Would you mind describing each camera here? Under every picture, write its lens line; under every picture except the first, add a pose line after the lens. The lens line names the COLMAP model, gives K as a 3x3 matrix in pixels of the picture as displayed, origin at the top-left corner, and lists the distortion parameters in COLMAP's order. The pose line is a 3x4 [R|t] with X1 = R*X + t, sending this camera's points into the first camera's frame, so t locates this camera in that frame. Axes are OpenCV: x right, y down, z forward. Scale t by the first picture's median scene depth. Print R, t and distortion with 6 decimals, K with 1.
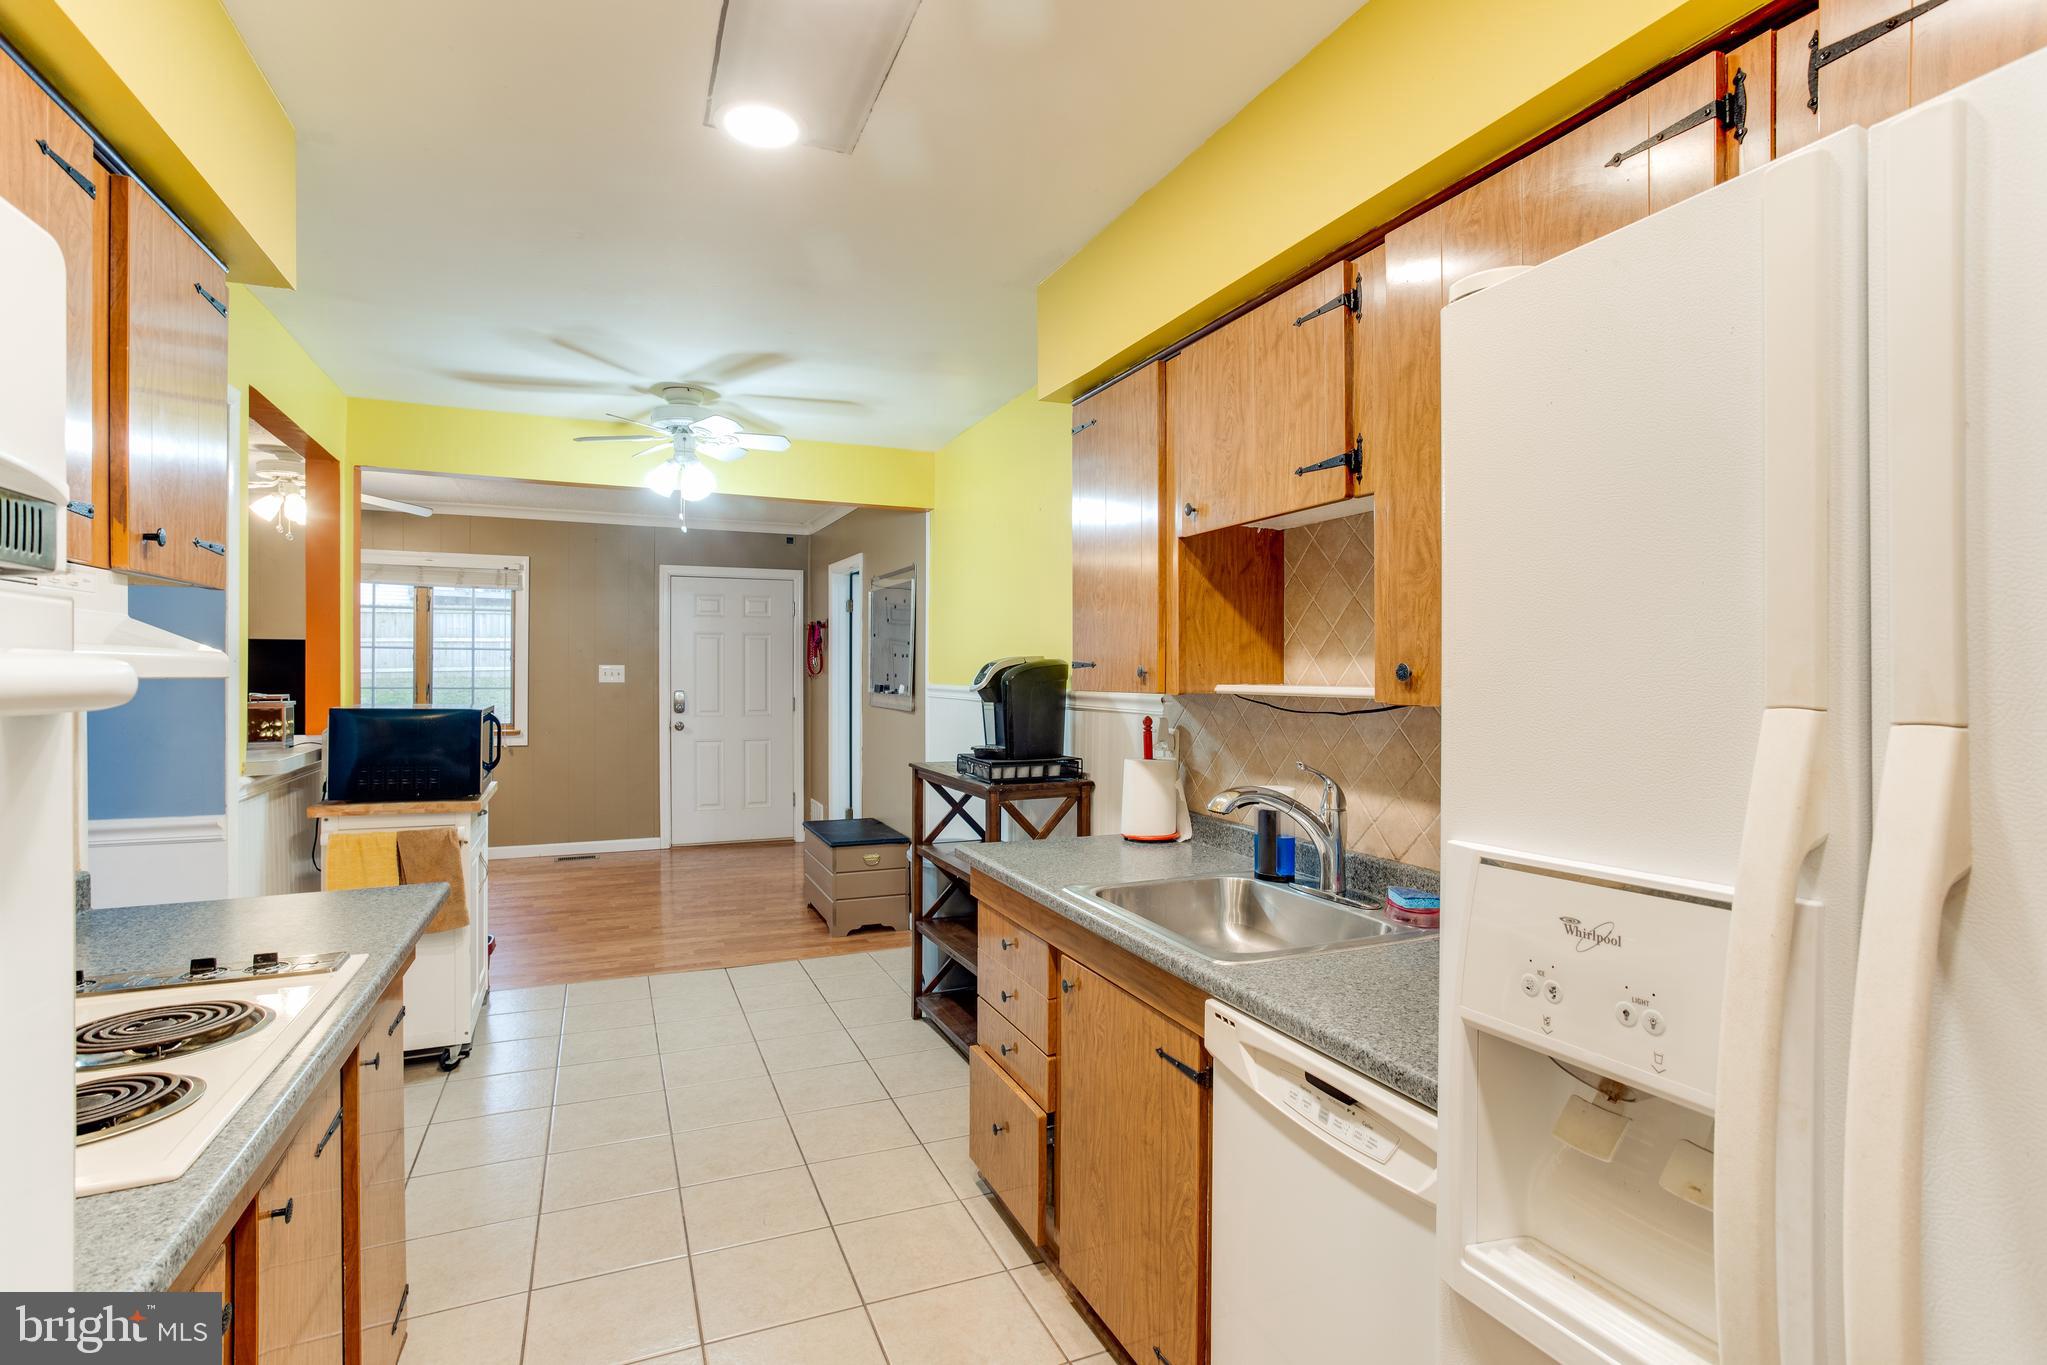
lens RADIAL K [[983.2, 0, 1003.6], [0, 983.2, 670.0], [0, 0, 1]] dist [-0.043242, 0.020588]
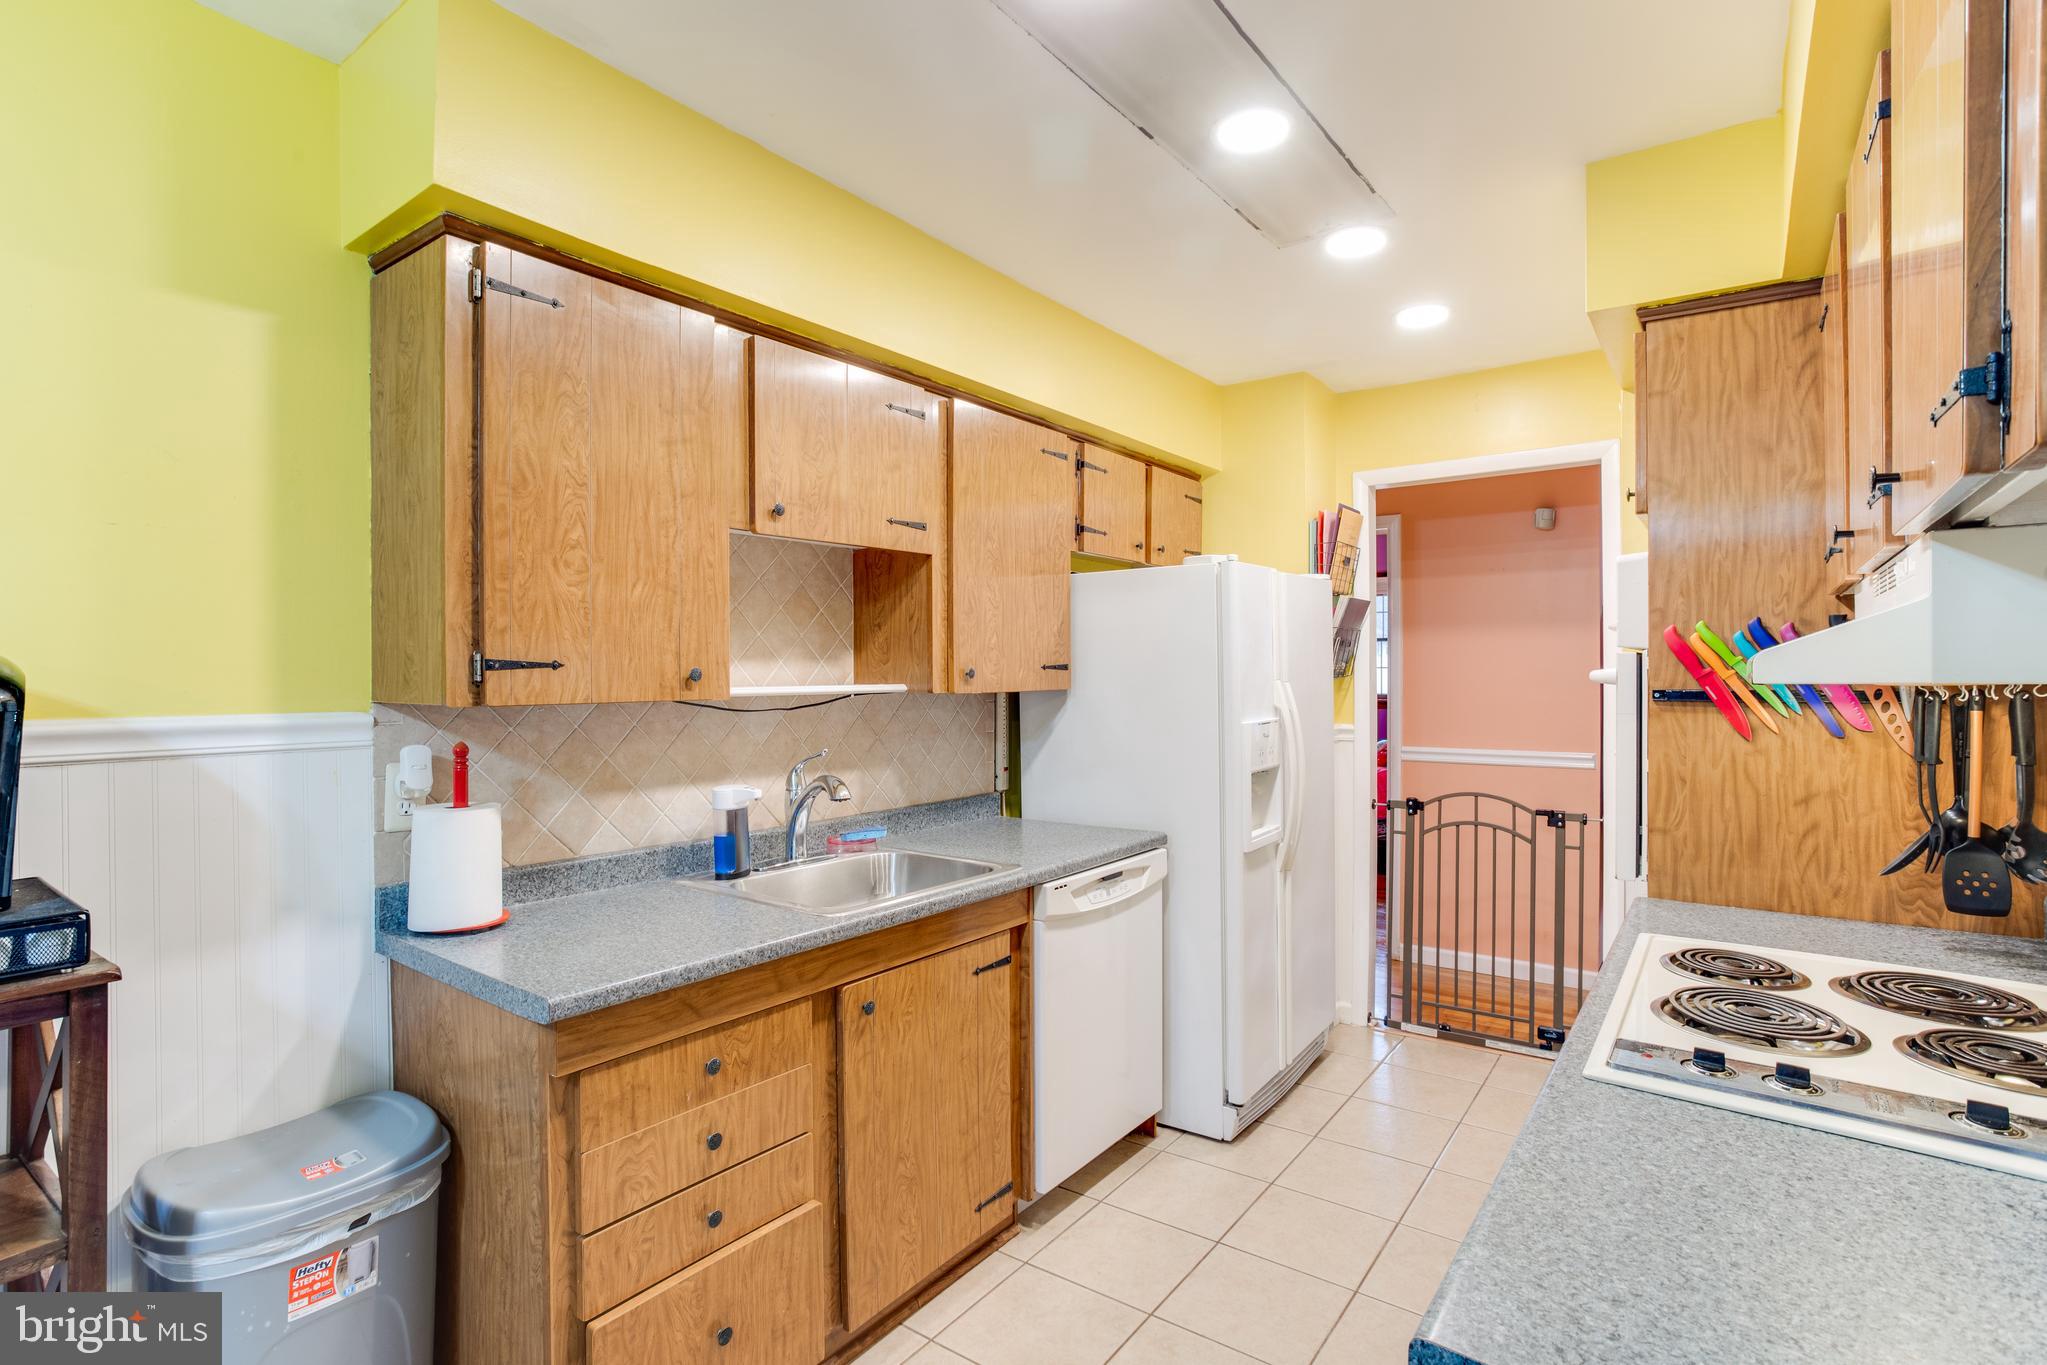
lens RADIAL K [[983.2, 0, 1003.9], [0, 983.2, 683.6], [0, 0, 1]] dist [-0.043242, 0.020588]
pose [[-0.504412, -0.008566, 0.863421, -0.212929], [0.002442, 0.999933, 0.011347, 0.000223], [-0.863460, 0.007833, -0.504357, 0.357843]]
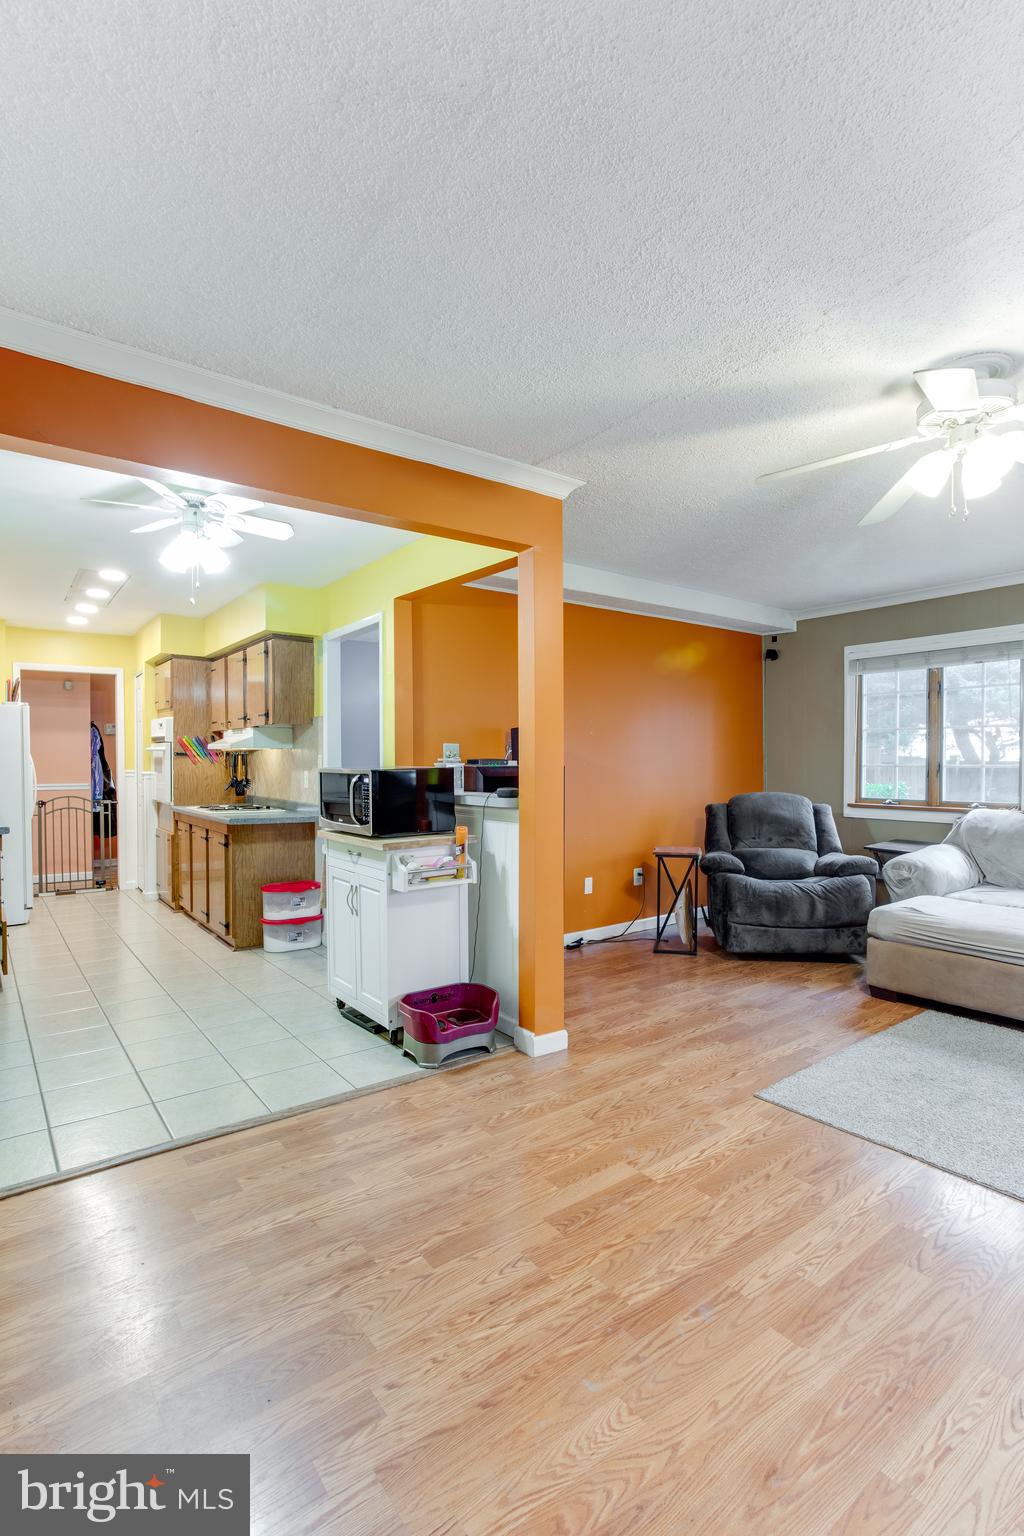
lens RADIAL K [[737.7, 0, 525.9], [0, 737.7, 755.1], [0, 0, 1]] dist [-0.043242, 0.020588]
pose [[-0.967097, -0.005251, -0.254355, -0.241761], [-0.003581, 0.999969, -0.007027, 0.013573], [0.254384, -0.005885, -0.967085, 0.991726]]
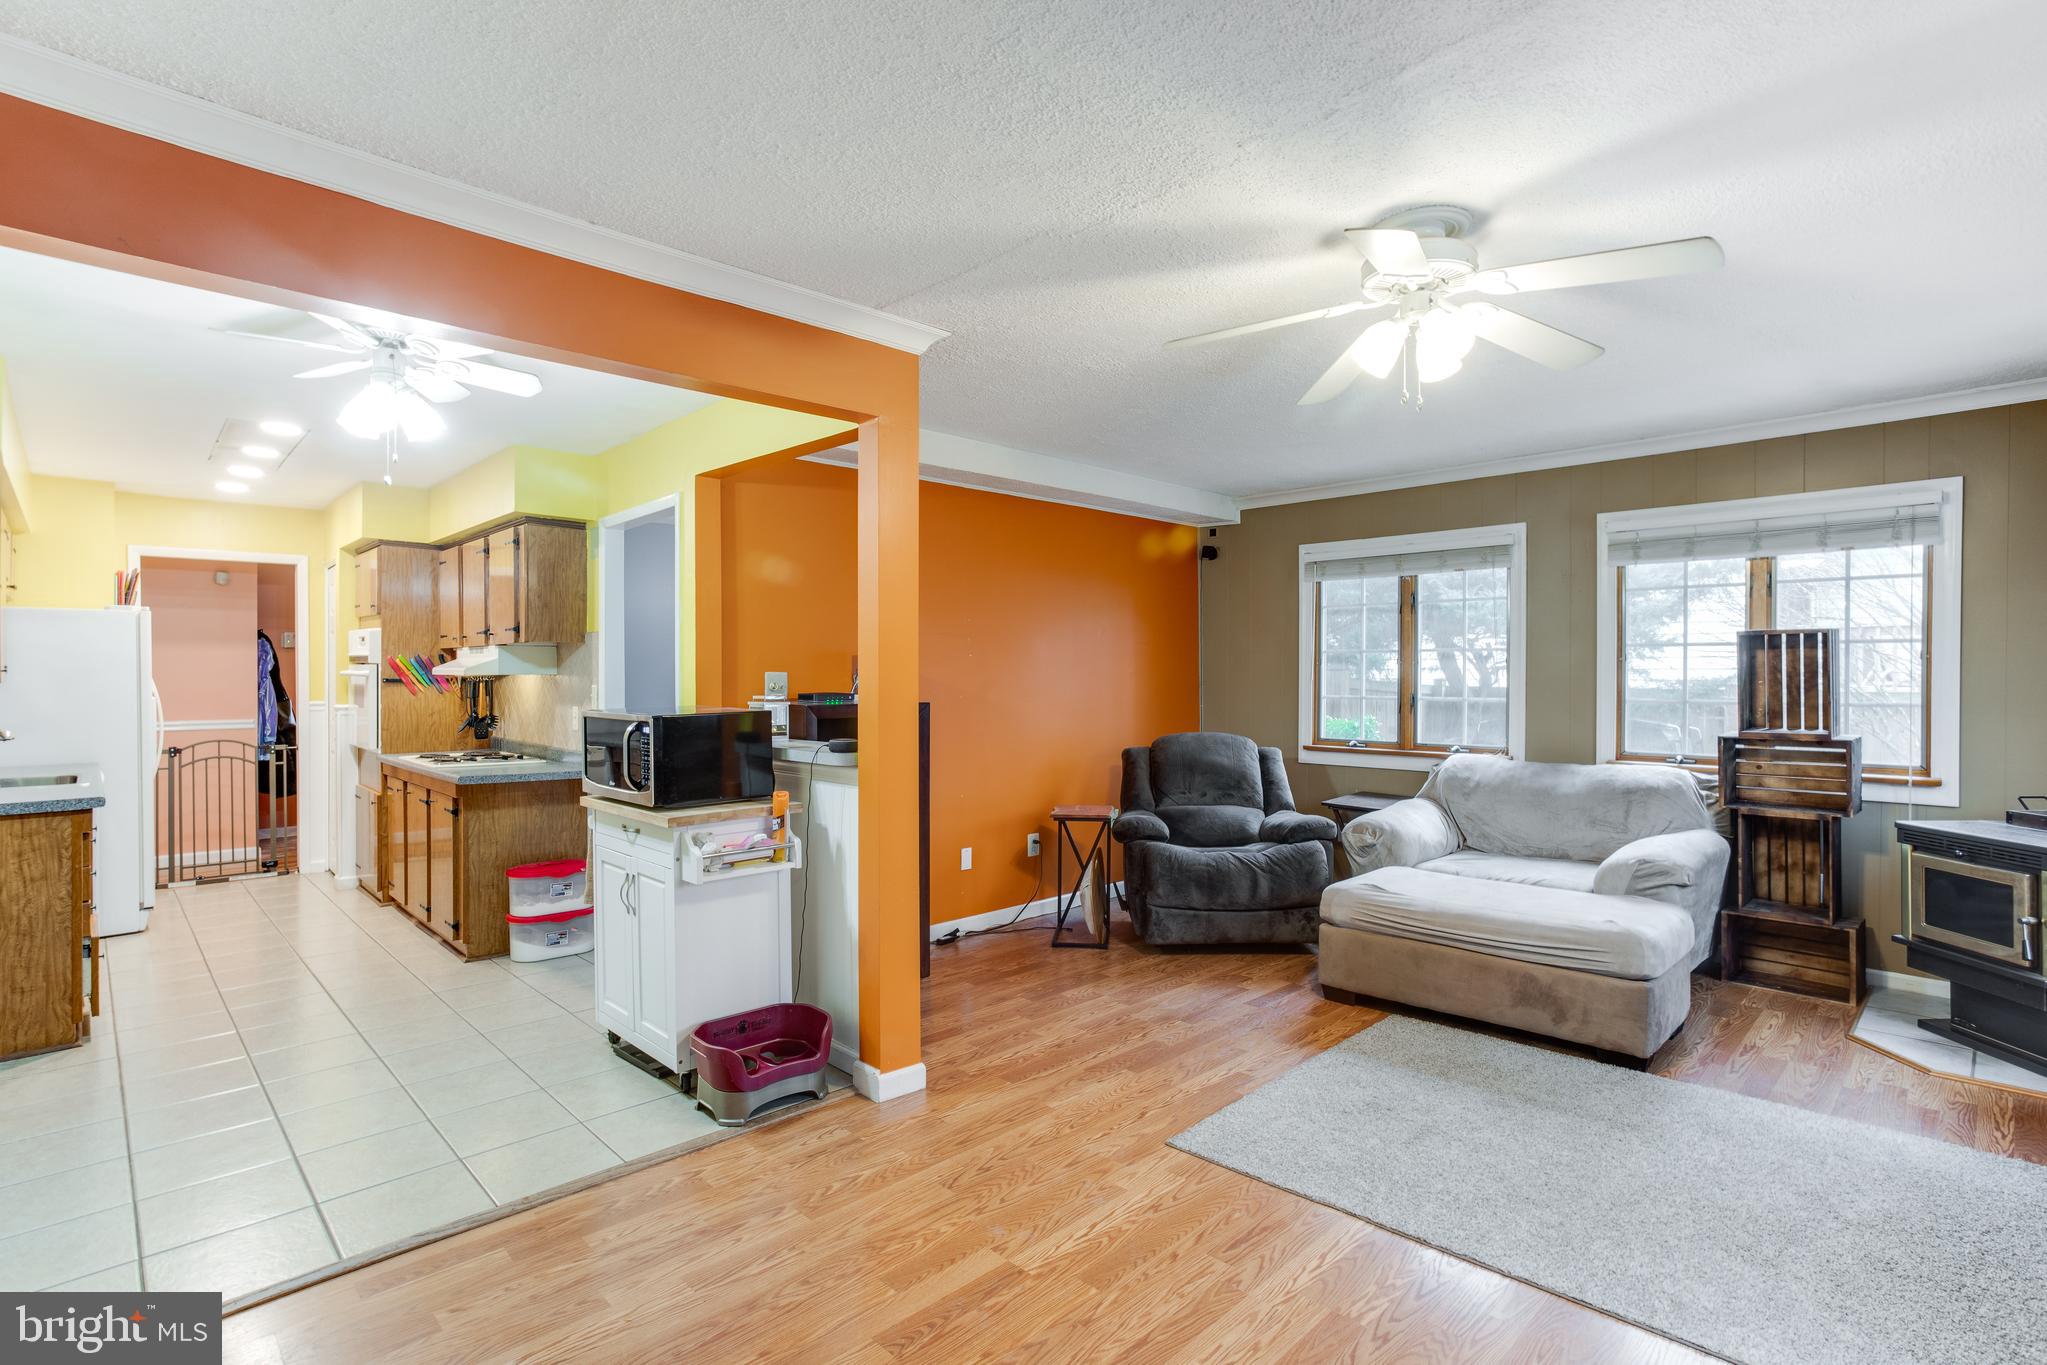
lens RADIAL K [[983.2, 0, 1027.0], [0, 983.2, 662.2], [0, 0, 1]] dist [-0.043242, 0.020588]
pose [[-0.928004, -0.011267, -0.372399, -0.256942], [-0.006142, 0.999869, -0.014945, 0.001296], [0.372518, -0.011582, -0.927953, 0.995803]]
